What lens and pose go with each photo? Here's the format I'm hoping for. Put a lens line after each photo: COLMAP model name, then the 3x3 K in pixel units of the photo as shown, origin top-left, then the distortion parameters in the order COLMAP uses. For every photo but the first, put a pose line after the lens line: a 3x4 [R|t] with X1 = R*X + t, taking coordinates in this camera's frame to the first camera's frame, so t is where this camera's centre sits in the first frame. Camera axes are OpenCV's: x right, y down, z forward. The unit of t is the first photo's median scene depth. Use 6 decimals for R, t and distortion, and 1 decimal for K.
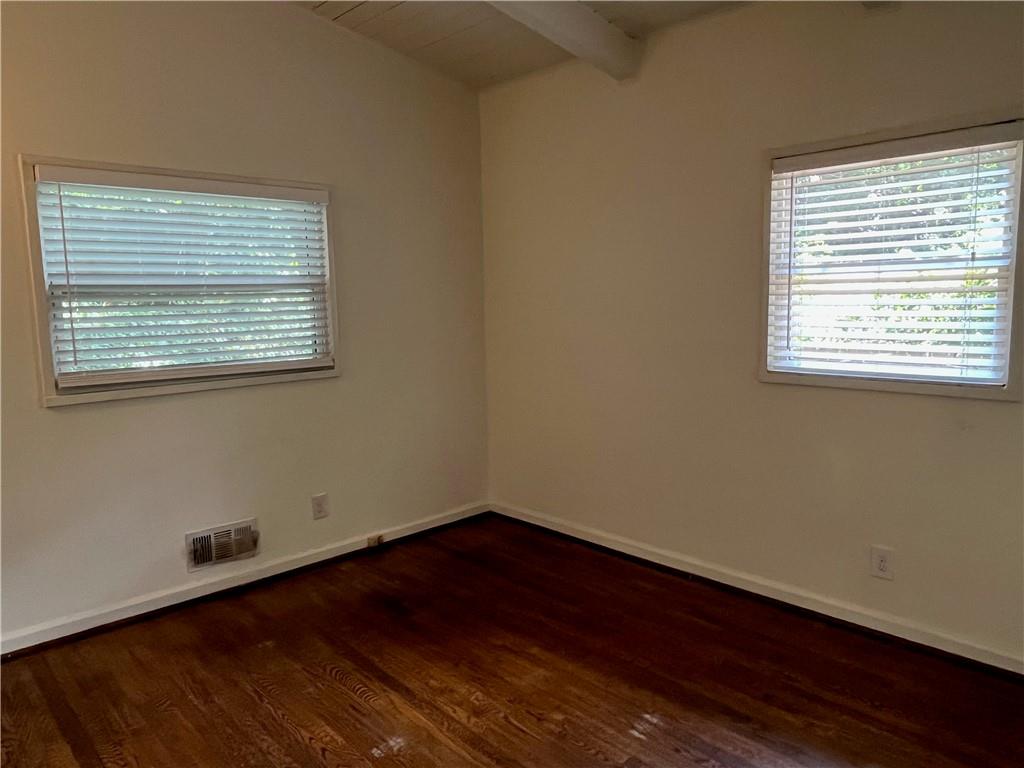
lens RADIAL K [[715.3, 0, 512.0], [0, 715.3, 384.0], [0, 0, 1]] dist [0.004408, 0.000980]
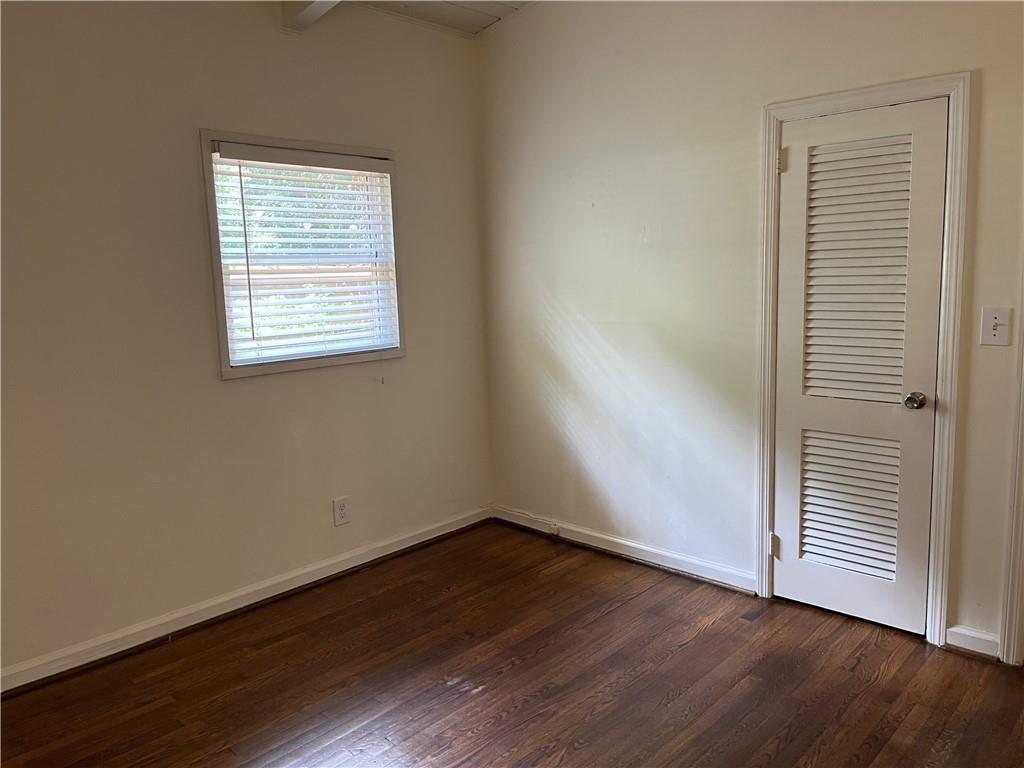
lens RADIAL K [[772.8, 0, 509.8], [0, 772.8, 388.0], [0, 0, 1]] dist [-0.002086, -0.000704]
pose [[-0.066749, -0.129555, 0.989323, -0.710862], [0.153040, 0.978472, 0.138459, -0.080143], [-0.985963, 0.160648, -0.045485, 0.730552]]
